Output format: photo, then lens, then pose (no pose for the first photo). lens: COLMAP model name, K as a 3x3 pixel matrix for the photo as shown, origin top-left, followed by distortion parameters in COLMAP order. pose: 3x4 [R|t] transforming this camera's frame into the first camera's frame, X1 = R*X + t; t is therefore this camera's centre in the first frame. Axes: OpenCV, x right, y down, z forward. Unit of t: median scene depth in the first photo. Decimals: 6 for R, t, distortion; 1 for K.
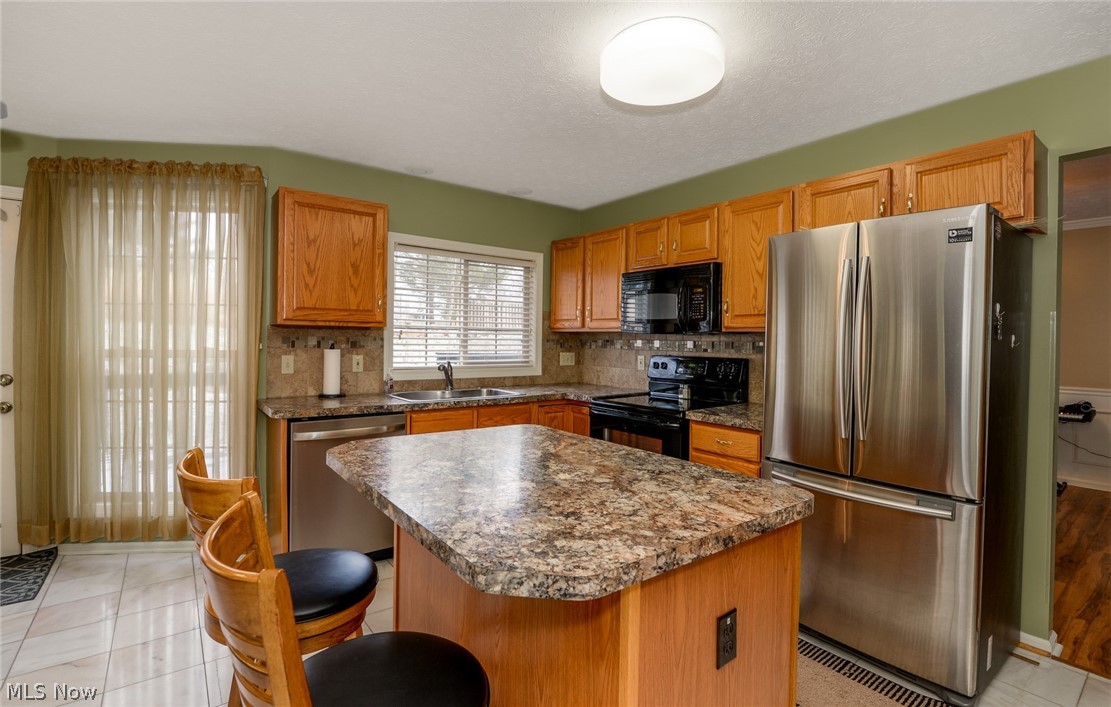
lens RADIAL K [[508.9, 0, 555.0], [0, 508.9, 347.0], [0, 0, 1]] dist [-0.014137, 0.000108]
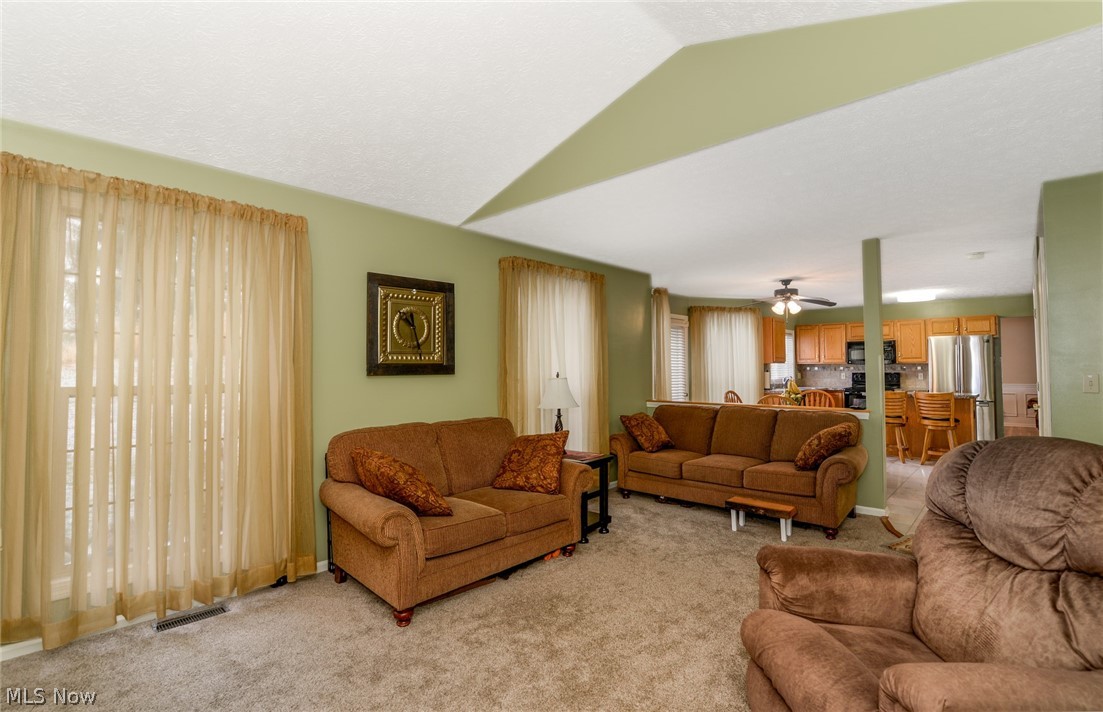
lens RADIAL K [[500.3, 0, 551.5], [0, 500.3, 356.0], [0, 0, 1]] dist [-0.020514, 0.000047]
pose [[0.988051, -0.007569, 0.153944, -2.044198], [0.014498, 0.998929, -0.043938, 0.024093], [-0.153447, 0.045645, 0.987102, -1.509878]]
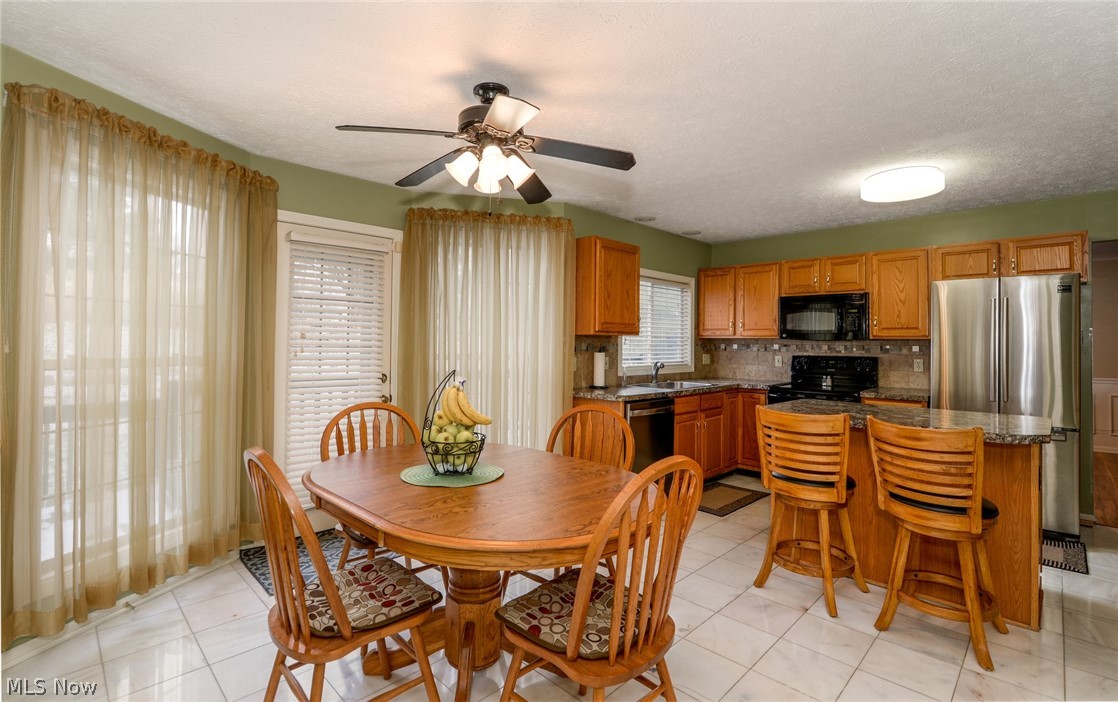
lens RADIAL K [[511.2, 0, 562.4], [0, 511.2, 340.2], [0, 0, 1]] dist [-0.014687, -0.000628]
pose [[0.990784, -0.002890, 0.135419, -0.733714], [0.005365, 0.999825, -0.017913, -0.004314], [-0.135344, 0.018475, 0.990626, -0.339704]]
